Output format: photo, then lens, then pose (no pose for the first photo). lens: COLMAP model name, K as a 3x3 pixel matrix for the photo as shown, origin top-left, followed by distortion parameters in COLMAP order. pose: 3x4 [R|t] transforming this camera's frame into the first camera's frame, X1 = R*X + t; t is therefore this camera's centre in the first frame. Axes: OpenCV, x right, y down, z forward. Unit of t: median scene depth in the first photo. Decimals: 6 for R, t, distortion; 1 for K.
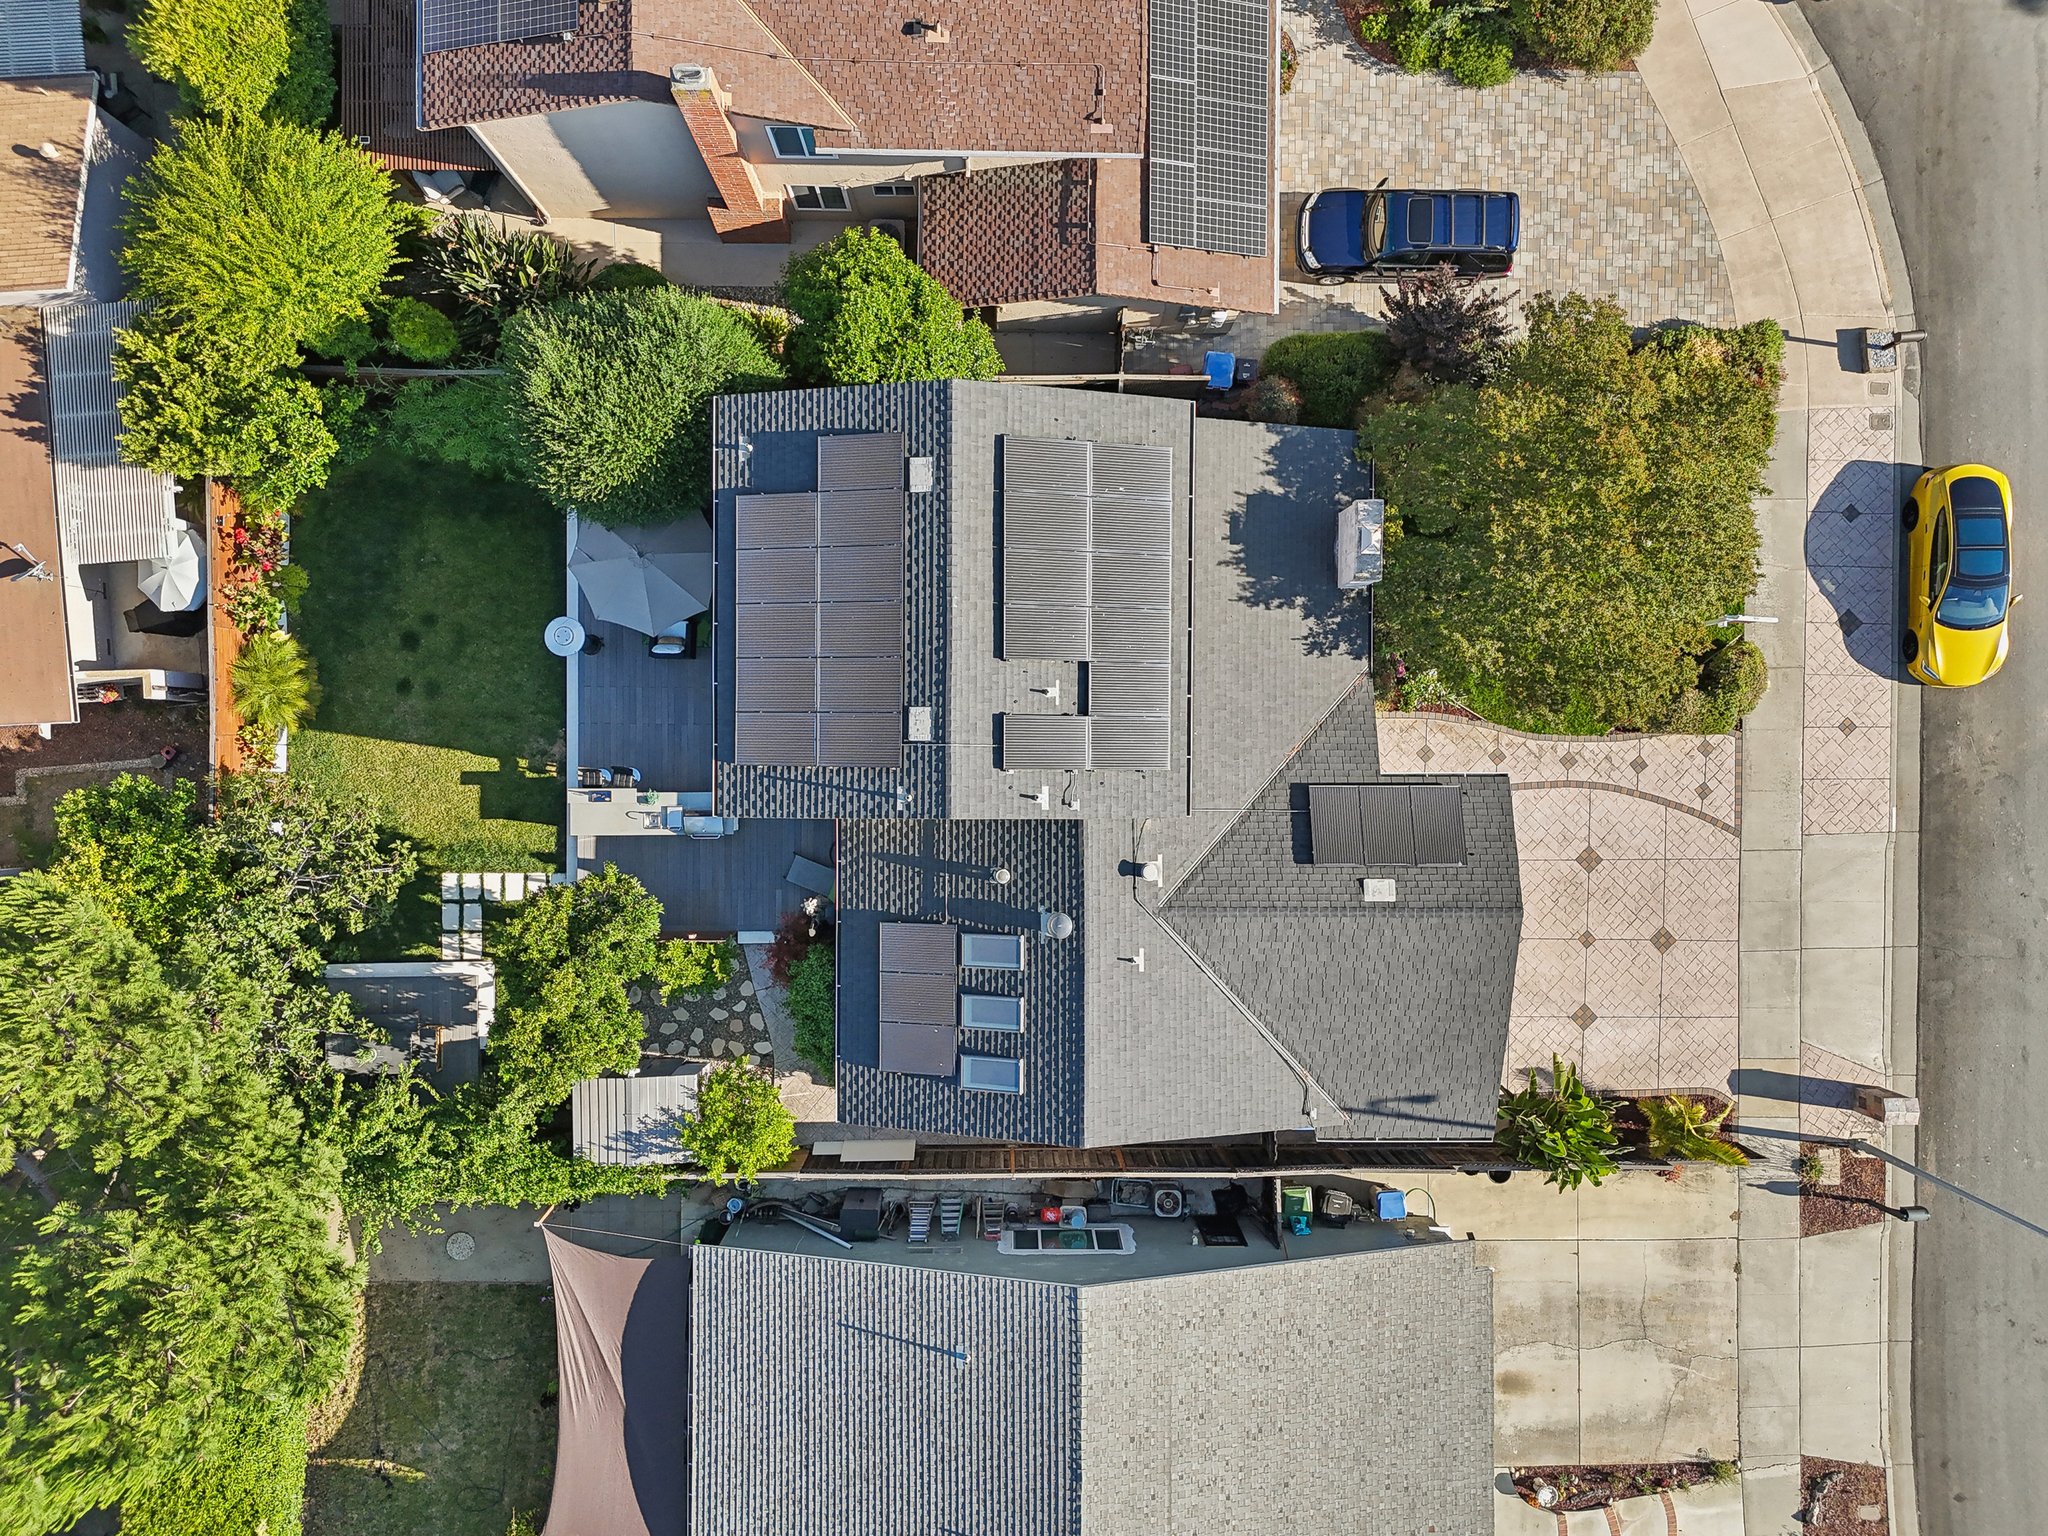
lens RADIAL K [[1497.9, 0, 1031.3], [0, 1497.9, 768.5], [0, 0, 1]] dist [0.037406, -0.043388]
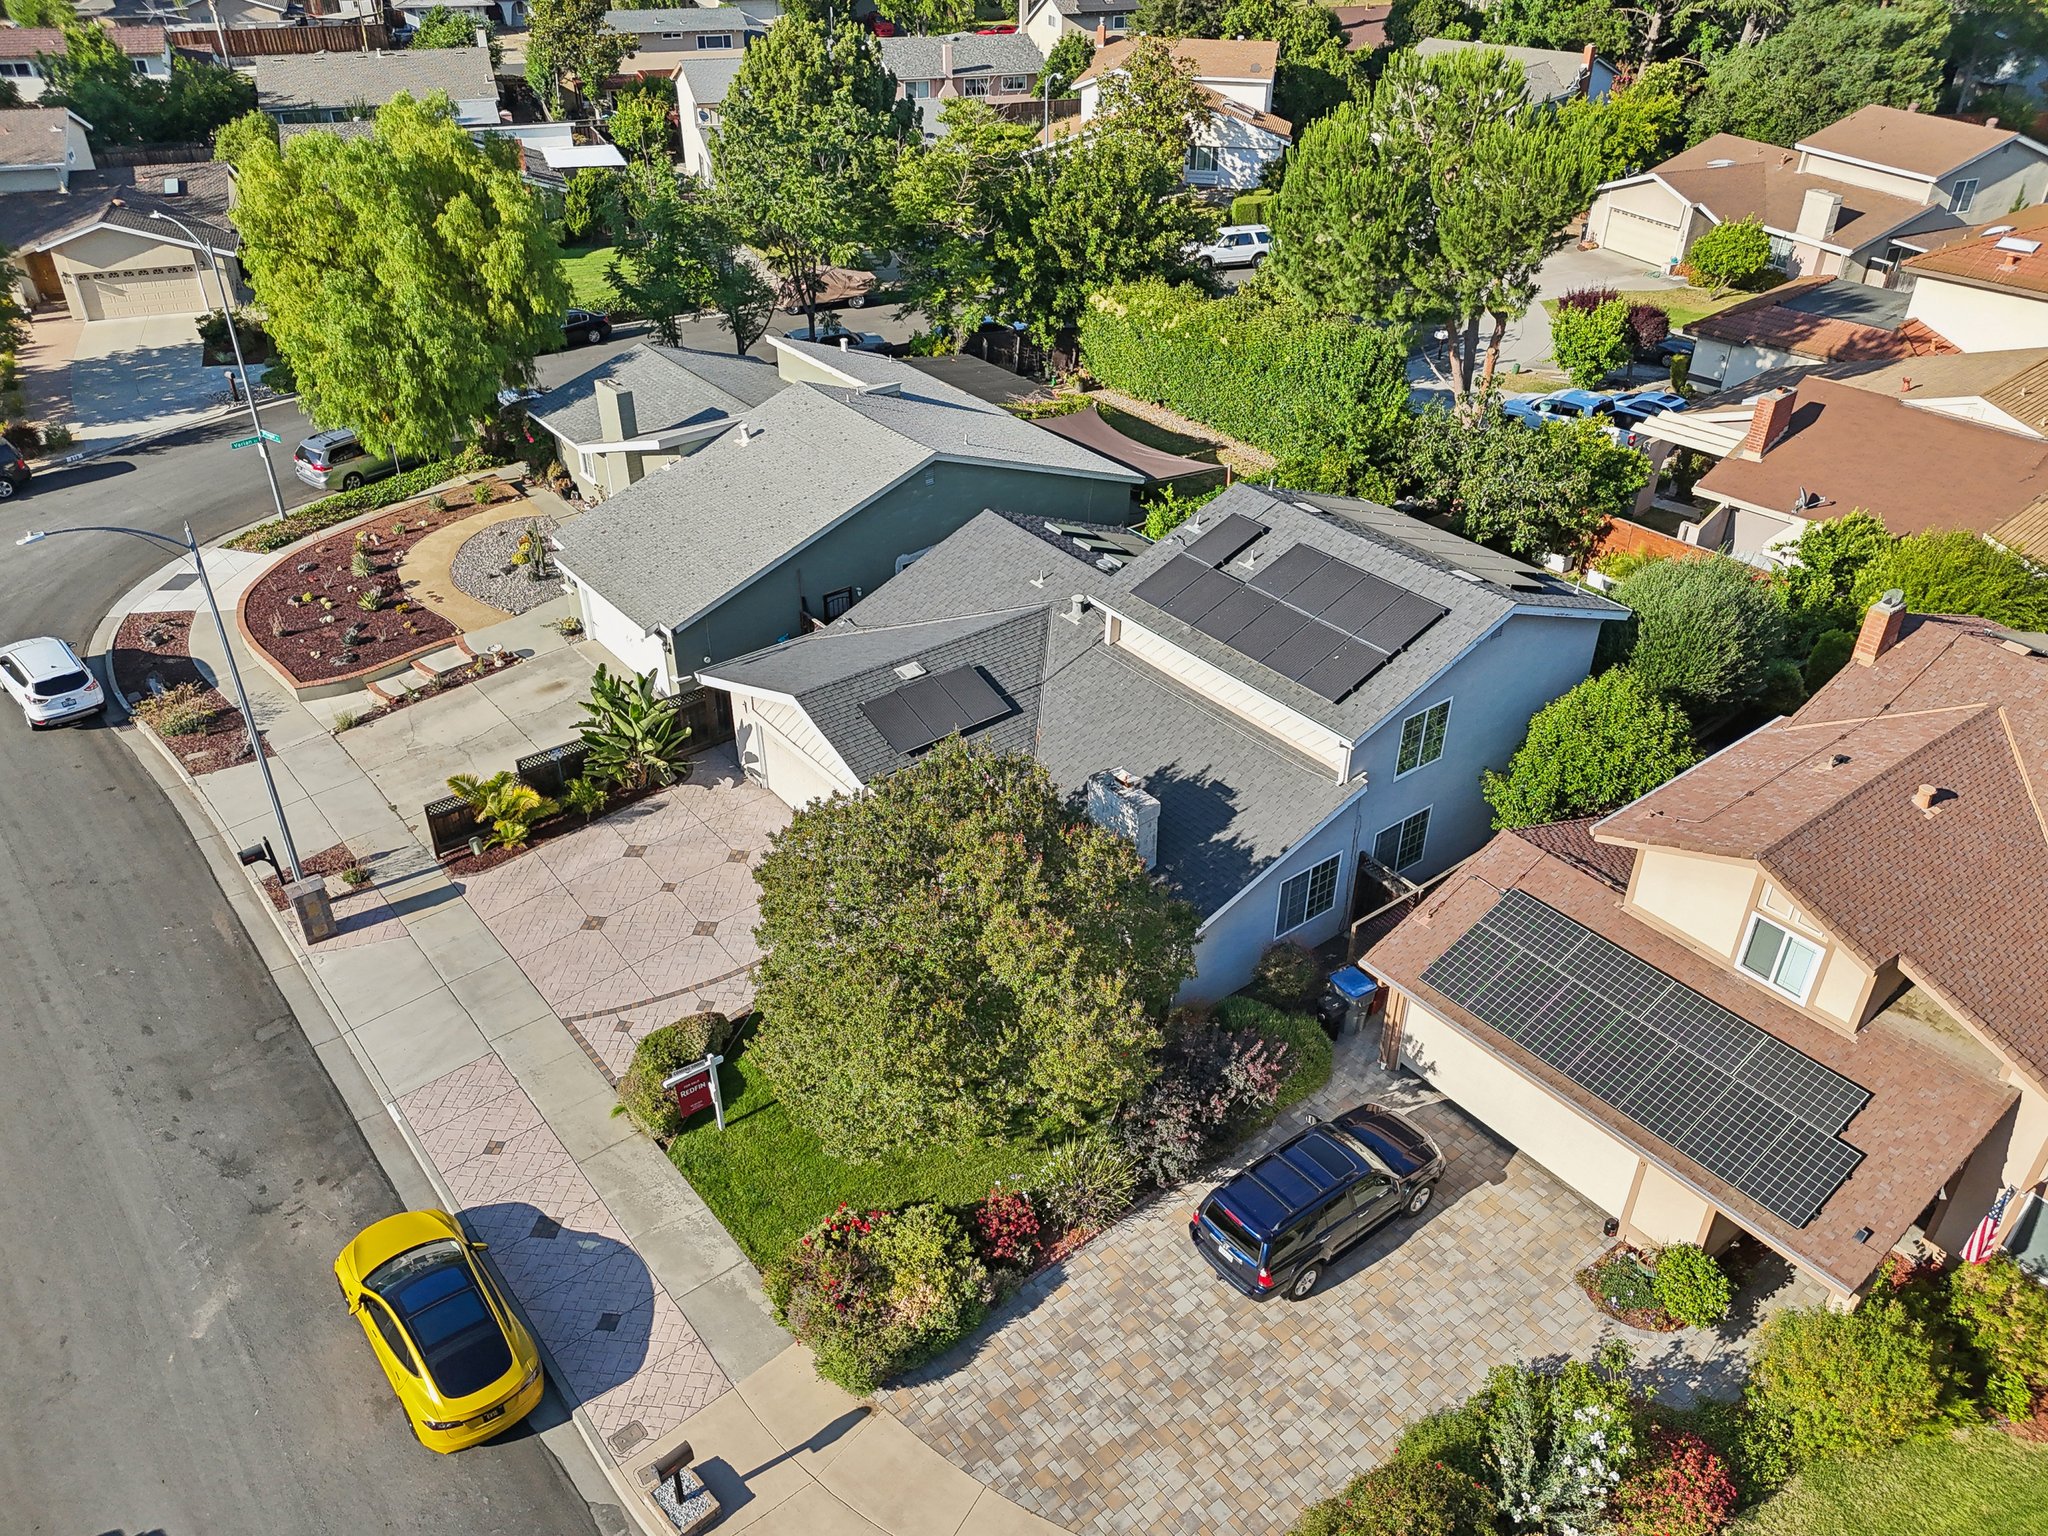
lens RADIAL K [[1497.9, 0, 1023.4], [0, 1497.9, 760.2], [0, 0, 1]] dist [0.037406, -0.043388]
pose [[-0.784199, 0.319540, -0.531908, 0.742142], [-0.620004, -0.438085, 0.650904, -0.696514], [-0.025031, 0.840223, 0.541662, 0.411935]]
